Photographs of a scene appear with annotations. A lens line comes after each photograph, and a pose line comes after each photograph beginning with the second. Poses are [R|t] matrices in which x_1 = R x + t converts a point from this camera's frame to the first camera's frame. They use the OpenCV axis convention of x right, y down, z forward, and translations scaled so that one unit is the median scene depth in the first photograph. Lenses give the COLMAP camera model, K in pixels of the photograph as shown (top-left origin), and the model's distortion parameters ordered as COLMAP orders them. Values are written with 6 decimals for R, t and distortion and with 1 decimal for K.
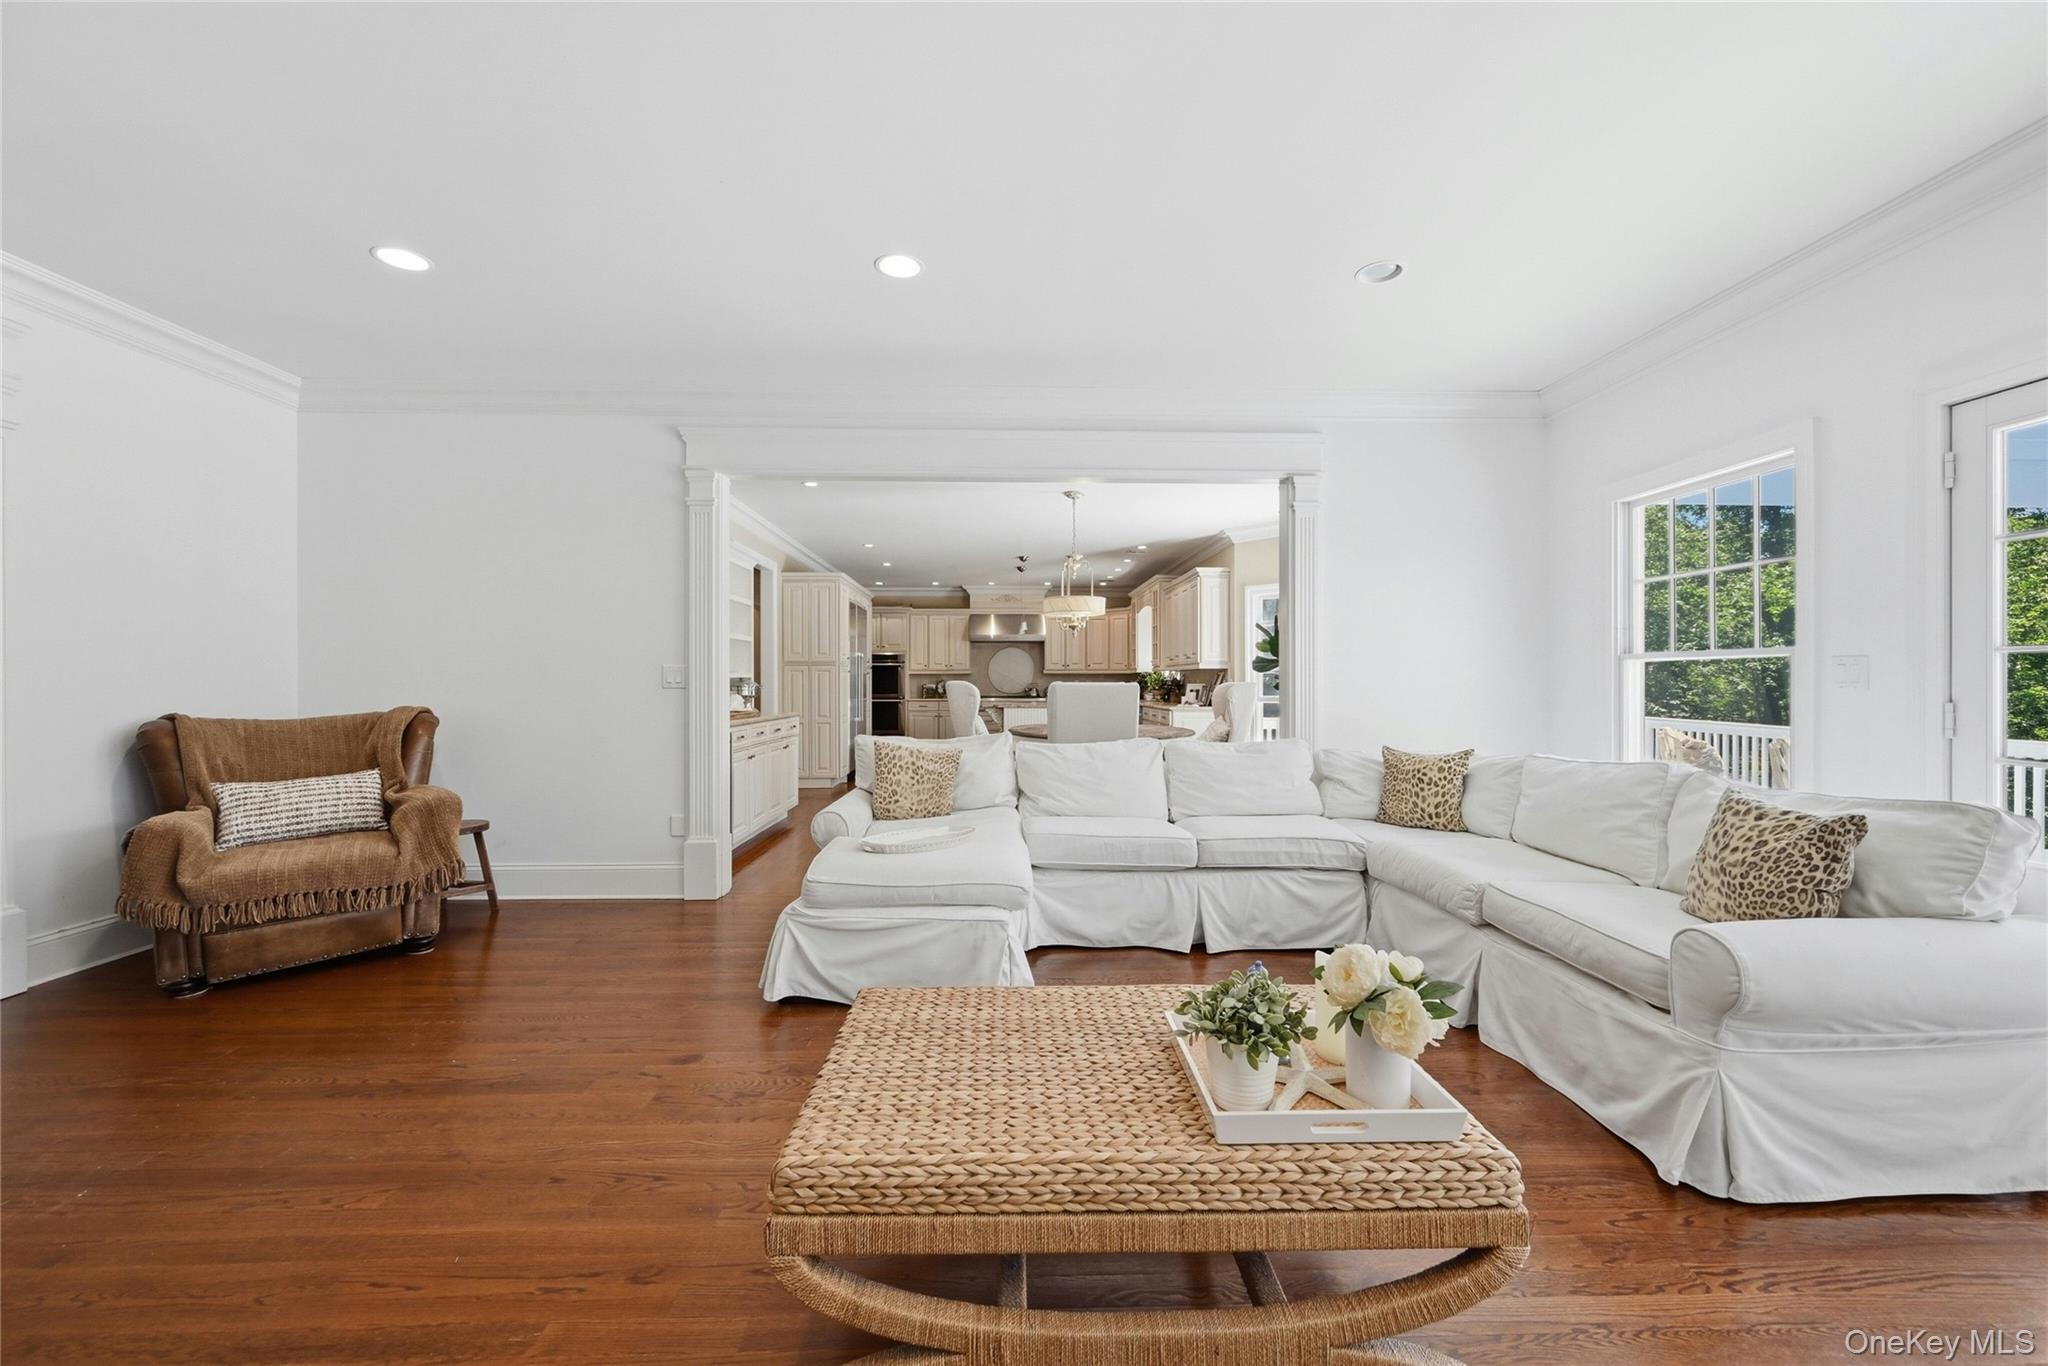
lens RADIAL K [[820.9, 0, 1031.4], [0, 820.9, 685.2], [0, 0, 1]] dist [-0.005144, -0.000582]
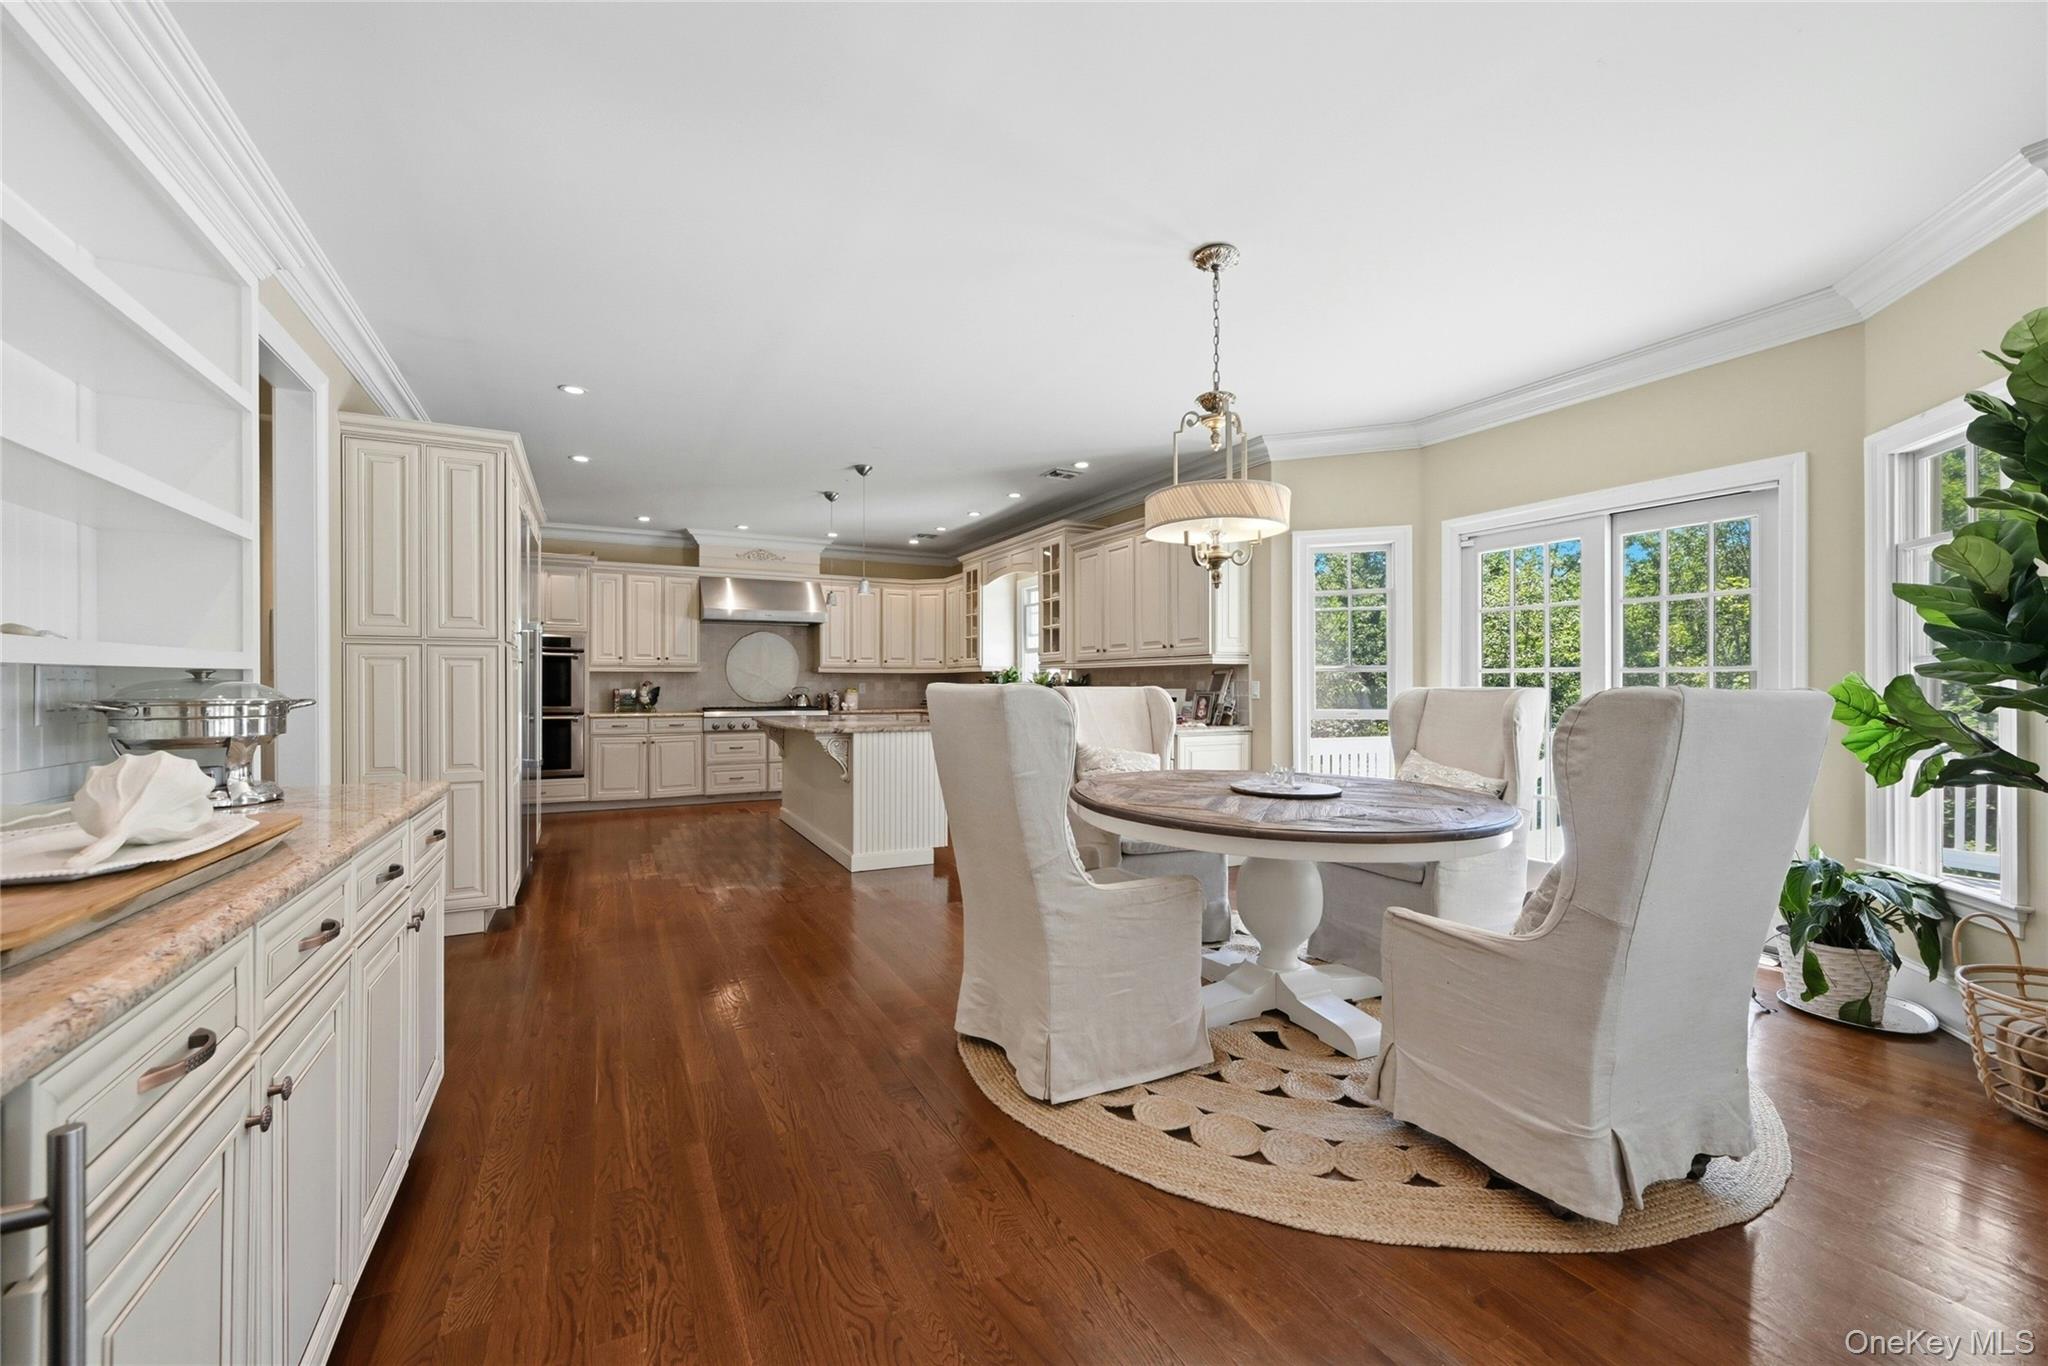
lens RADIAL K [[820.9, 0, 1034.7], [0, 820.9, 689.0], [0, 0, 1]] dist [-0.005144, -0.000582]
pose [[0.900902, -0.001034, 0.434021, -0.118196], [0.000403, 0.999999, 0.001547, -0.001809], [-0.434022, -0.001219, 0.900902, 0.338553]]
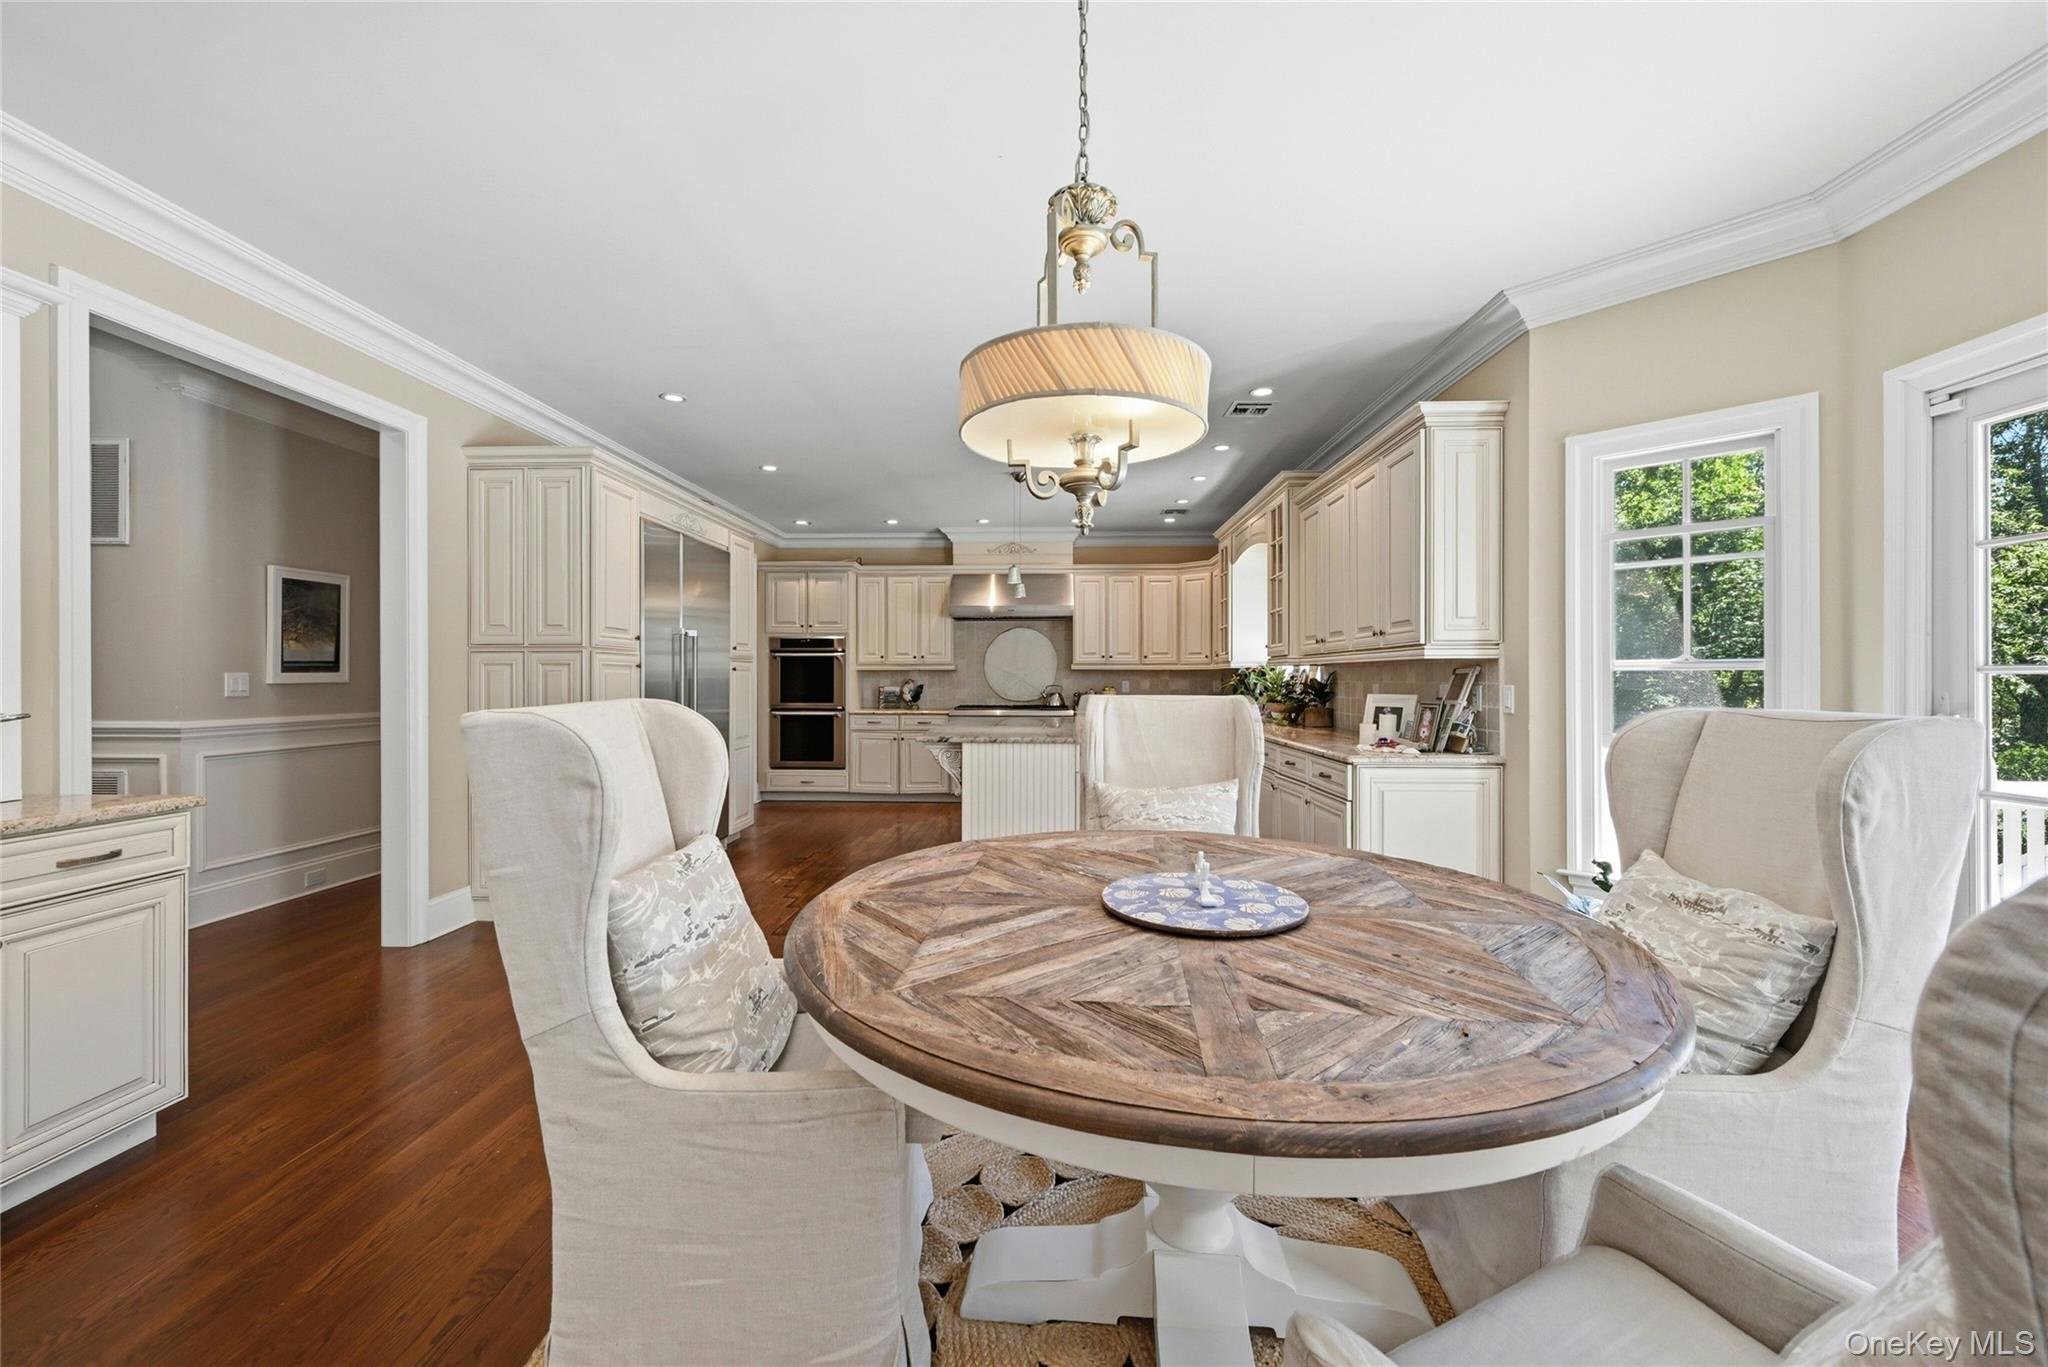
lens RADIAL K [[820.9, 0, 1027.1], [0, 820.9, 674.1], [0, 0, 1]] dist [-0.005144, -0.000582]
pose [[0.997269, 0.001182, -0.073845, 0.027771], [-0.001704, 0.999974, -0.007007, -0.006343], [0.073835, 0.007114, 0.997245, 0.392710]]
